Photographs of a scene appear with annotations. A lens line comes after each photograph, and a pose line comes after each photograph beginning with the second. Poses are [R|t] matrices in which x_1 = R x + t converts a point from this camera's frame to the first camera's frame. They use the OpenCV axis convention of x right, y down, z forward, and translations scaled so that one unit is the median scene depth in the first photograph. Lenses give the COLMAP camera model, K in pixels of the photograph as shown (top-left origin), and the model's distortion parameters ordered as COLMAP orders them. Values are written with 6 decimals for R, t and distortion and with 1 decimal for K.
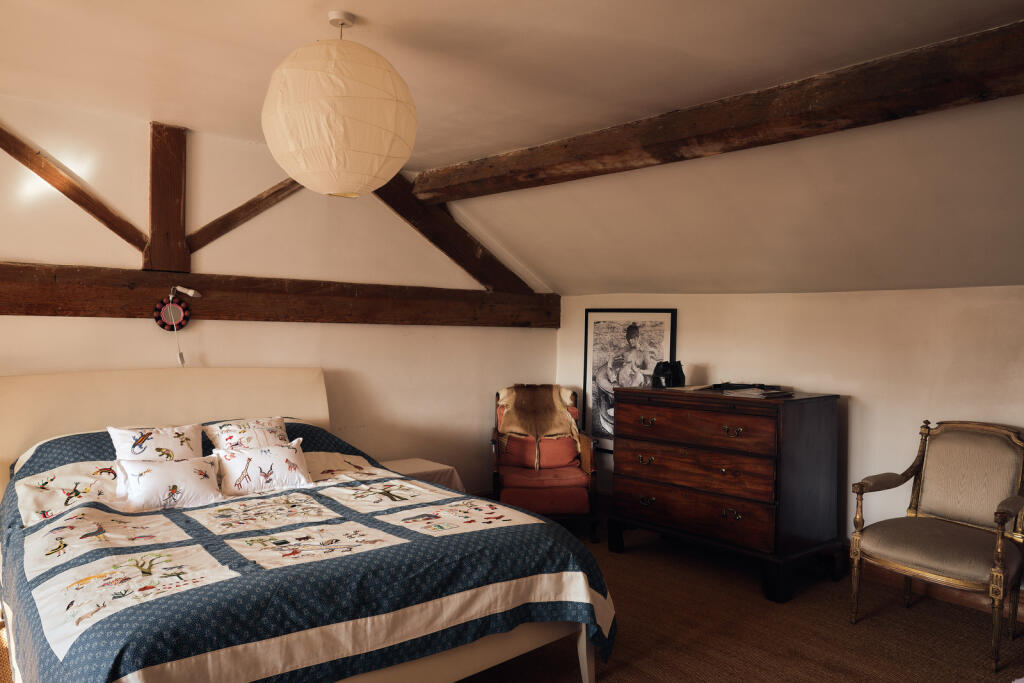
lens RADIAL K [[741.1, 0, 513.3], [0, 741.1, 338.6], [0, 0, 1]] dist [0.011592, 0.000574]
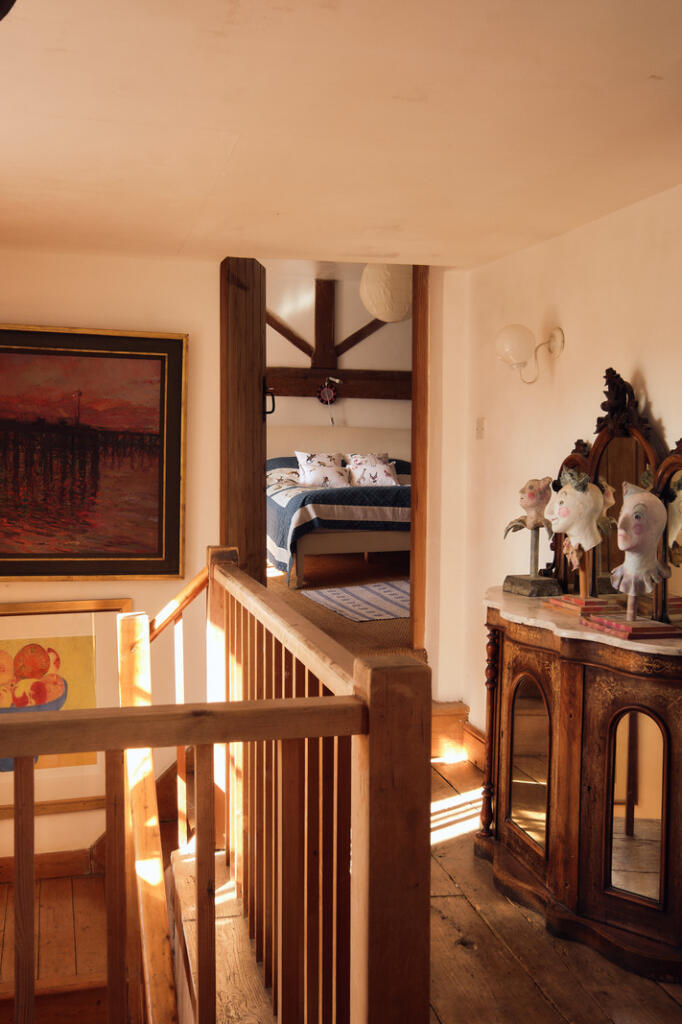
lens RADIAL K [[1036.6, 0, 341.7], [0, 1036.6, 512.7], [0, 0, 1]] dist [0.003486, 0.000000]
pose [[0.907975, 0.009701, -0.418913, 0.637291], [0.003678, 0.999509, 0.031118, 0.188218], [0.419009, -0.029796, 0.907493, -1.285243]]
